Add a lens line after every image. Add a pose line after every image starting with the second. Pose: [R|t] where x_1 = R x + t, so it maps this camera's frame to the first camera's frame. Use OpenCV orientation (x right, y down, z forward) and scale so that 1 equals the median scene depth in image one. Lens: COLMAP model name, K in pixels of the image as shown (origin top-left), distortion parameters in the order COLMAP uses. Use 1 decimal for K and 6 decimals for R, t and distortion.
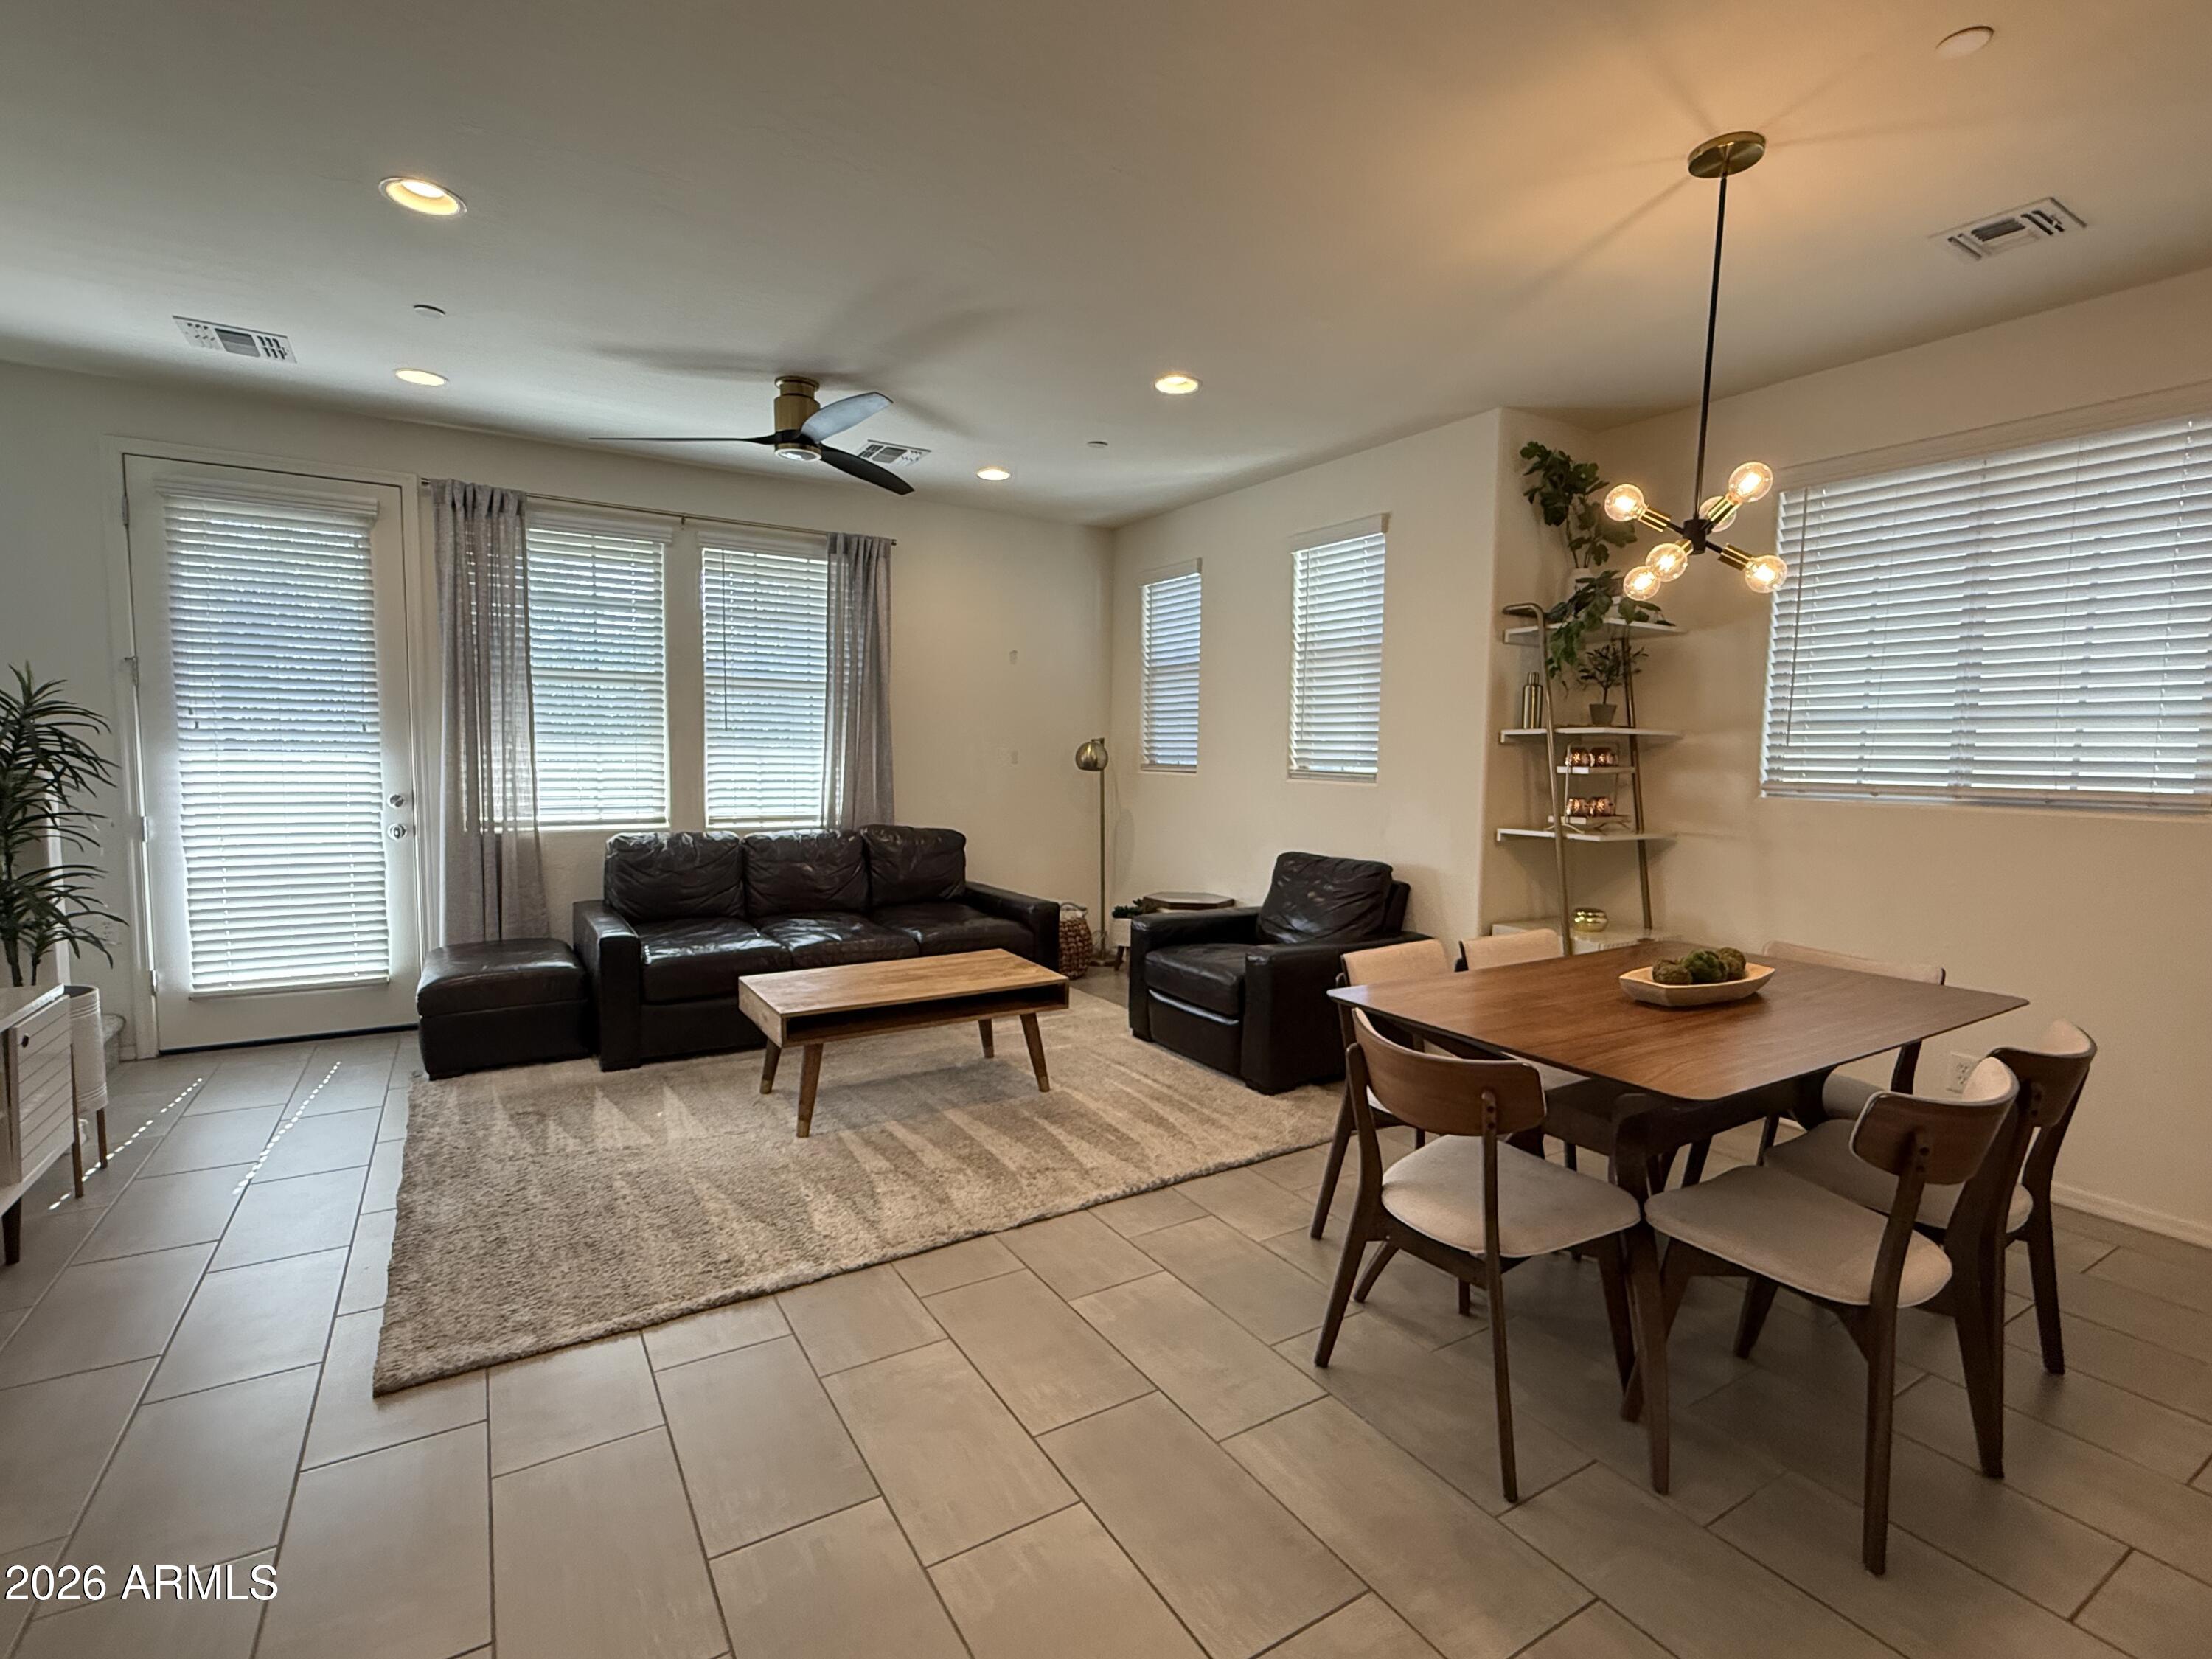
lens RADIAL K [[1029.7, 0, 1107.6], [0, 1029.7, 834.0], [0, 0, 1]] dist [0.000880, -0.000181]
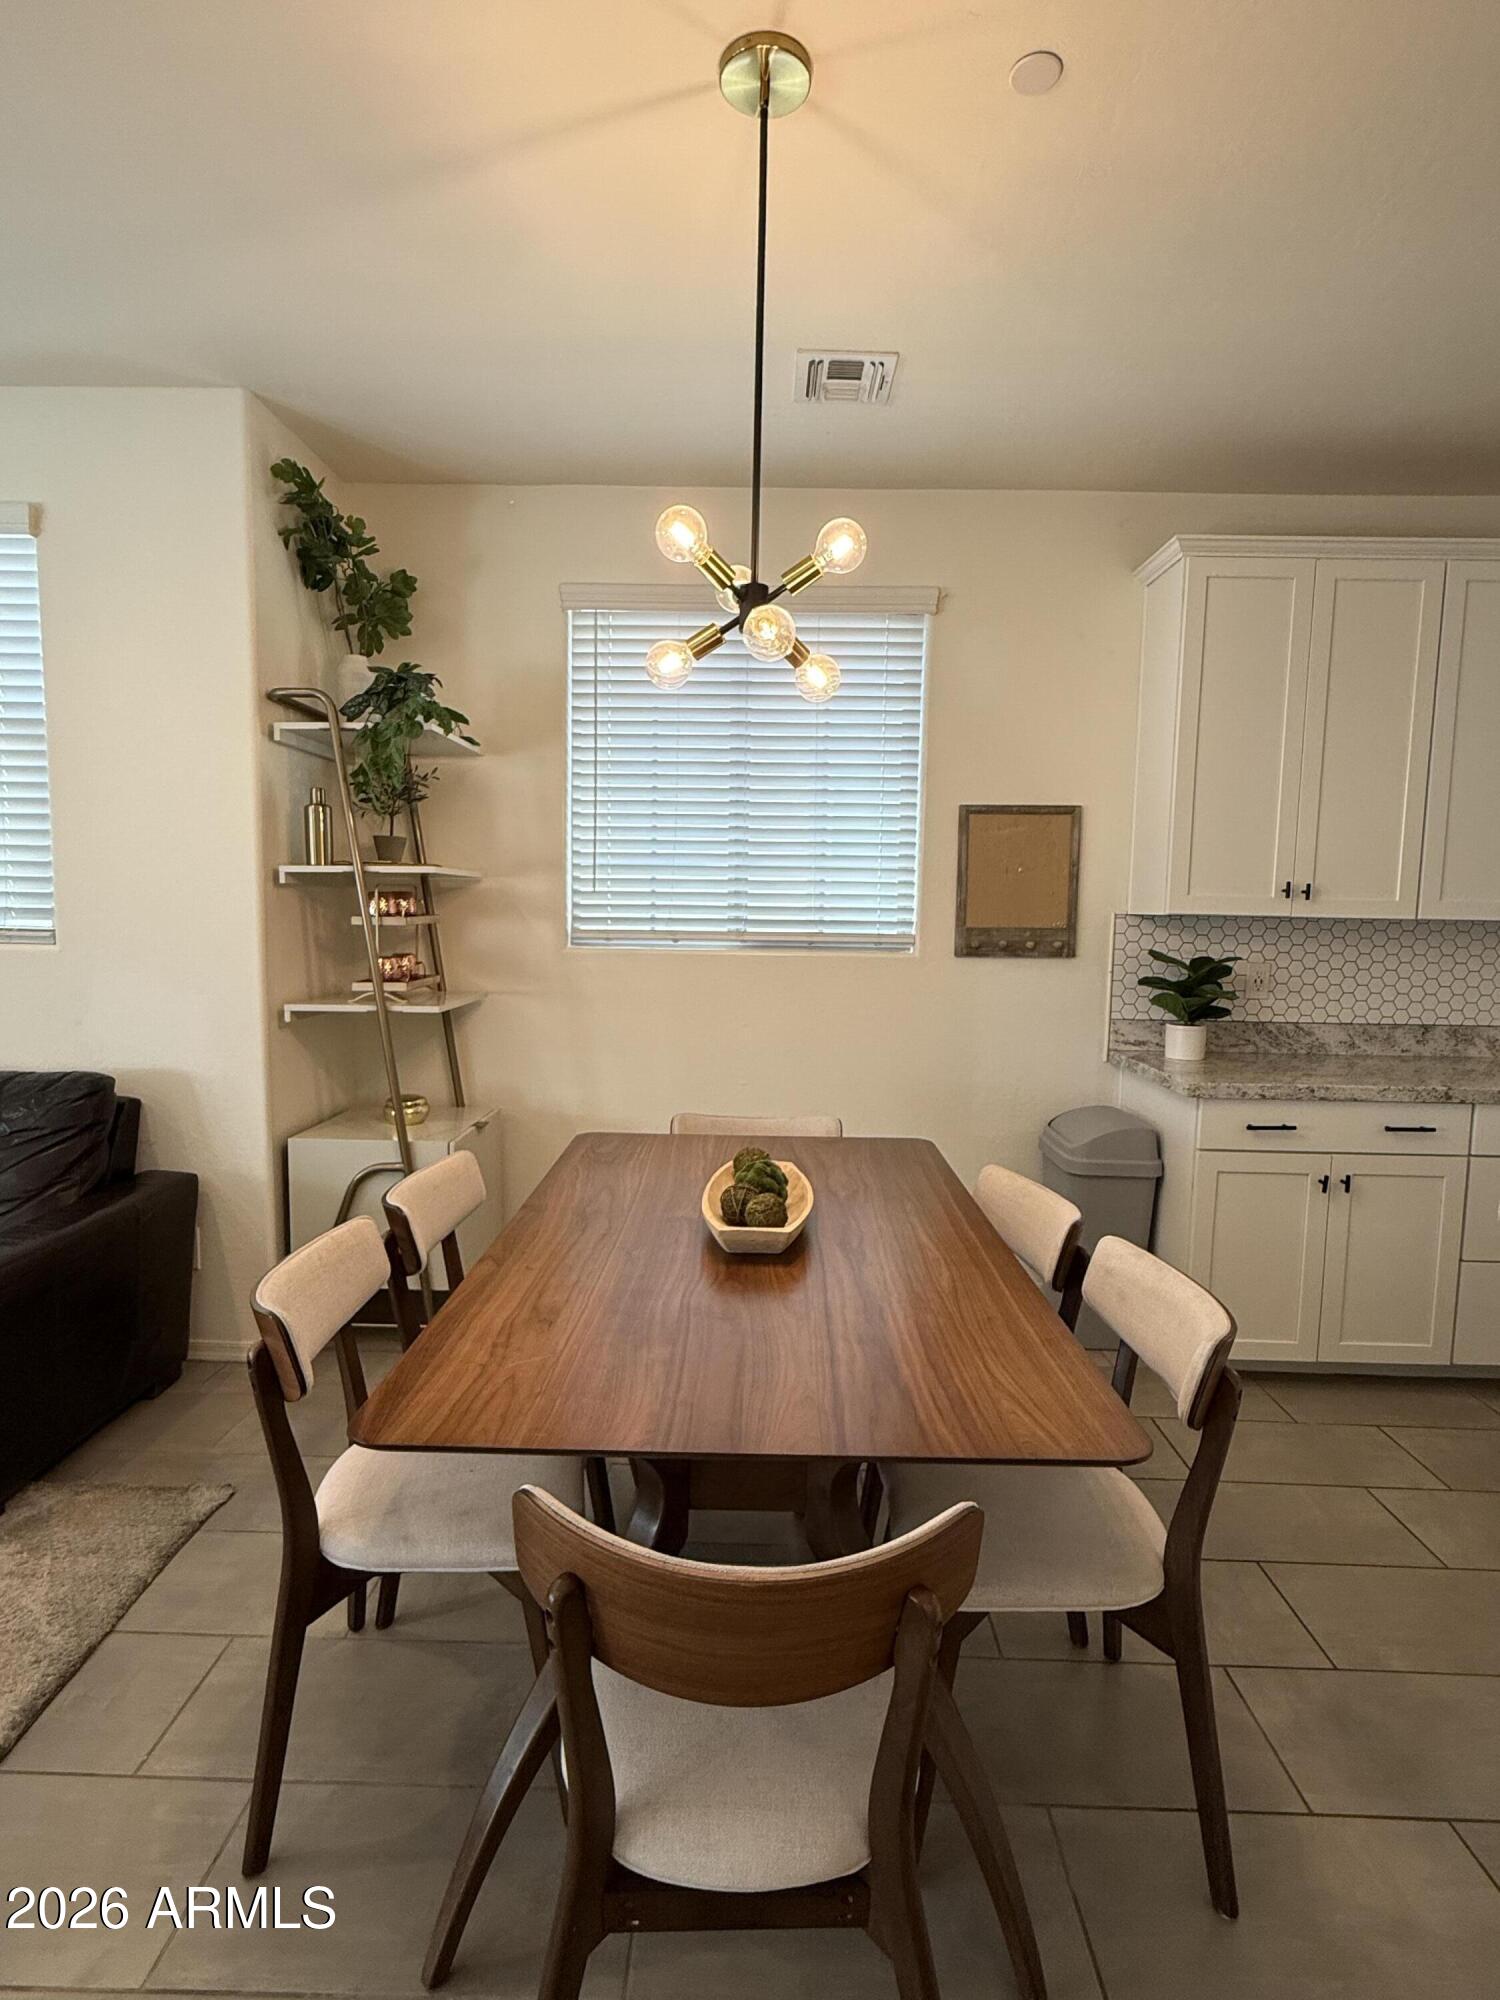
lens RADIAL K [[1007.5, 0, 745.5], [0, 1007.5, 1001.5], [0, 0, 1]] dist [-0.000374, 0.000738]
pose [[0.542050, -0.088163, 0.835708, -0.028436], [0.060624, 0.995993, 0.065751, -0.033593], [-0.838156, 0.015024, 0.545223, 0.349726]]
